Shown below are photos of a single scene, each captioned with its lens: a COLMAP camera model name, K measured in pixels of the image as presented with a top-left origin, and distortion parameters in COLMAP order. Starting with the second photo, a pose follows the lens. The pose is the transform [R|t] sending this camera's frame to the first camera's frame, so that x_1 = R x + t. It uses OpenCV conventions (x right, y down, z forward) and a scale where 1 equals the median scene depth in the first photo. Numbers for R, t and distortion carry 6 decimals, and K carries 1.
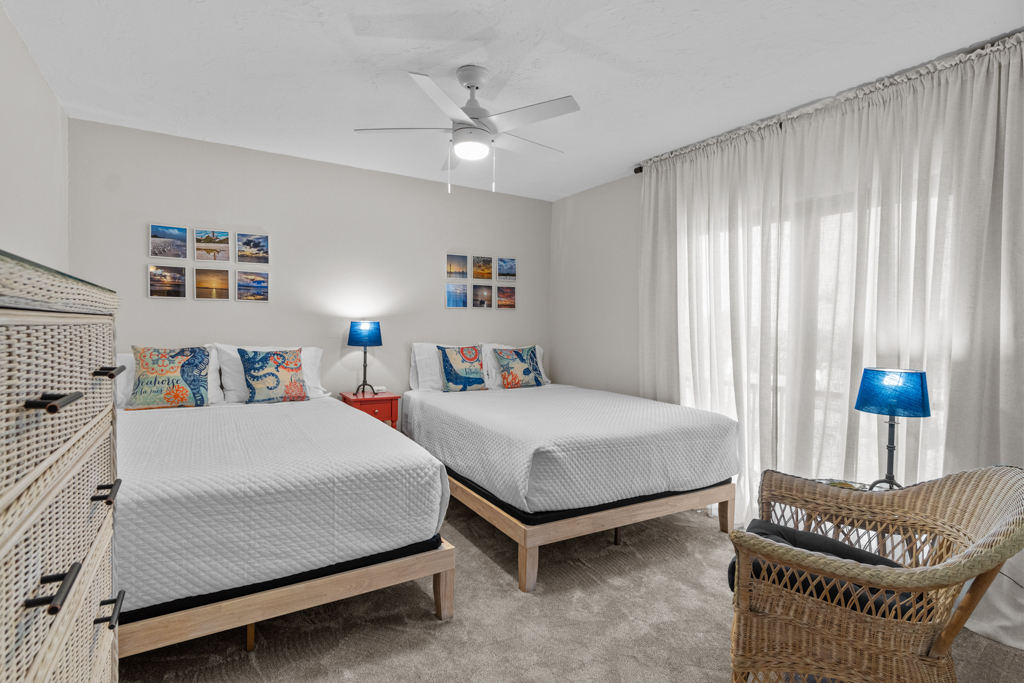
lens RADIAL K [[518.7, 0, 507.2], [0, 518.7, 342.4], [0, 0, 1]] dist [0.004106, 0.000127]
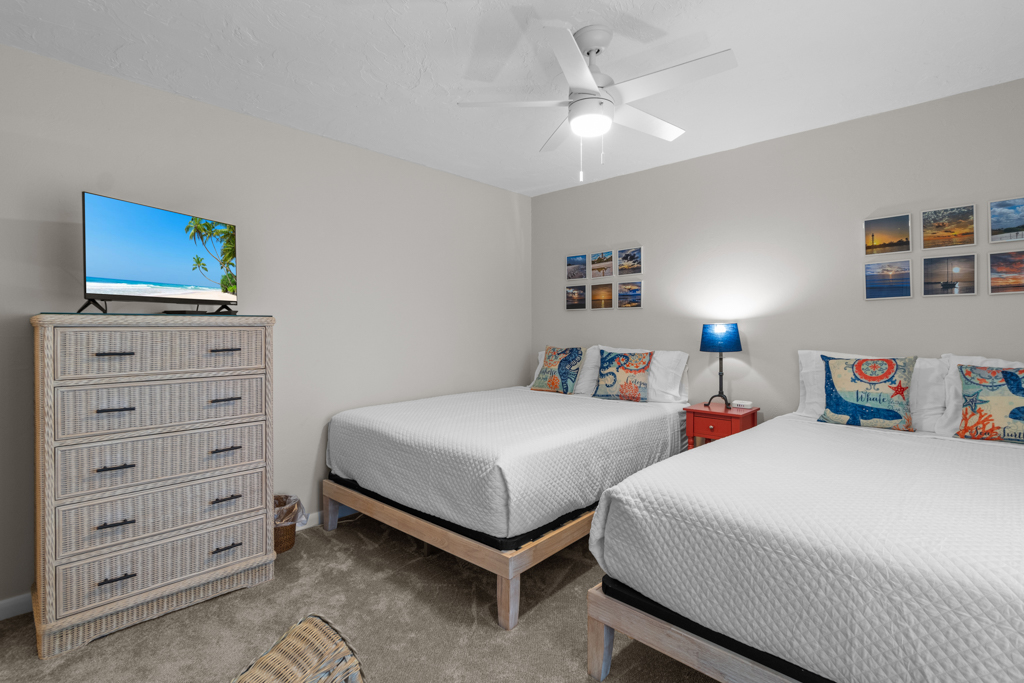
lens RADIAL K [[519.9, 0, 510.5], [0, 519.9, 339.0], [0, 0, 1]] dist [0.021350, 0.000332]
pose [[0.236820, 0.007537, -0.971524, 0.547229], [-0.019099, 0.999813, 0.003101, -0.011734], [0.971366, 0.017821, 0.236920, 0.488492]]
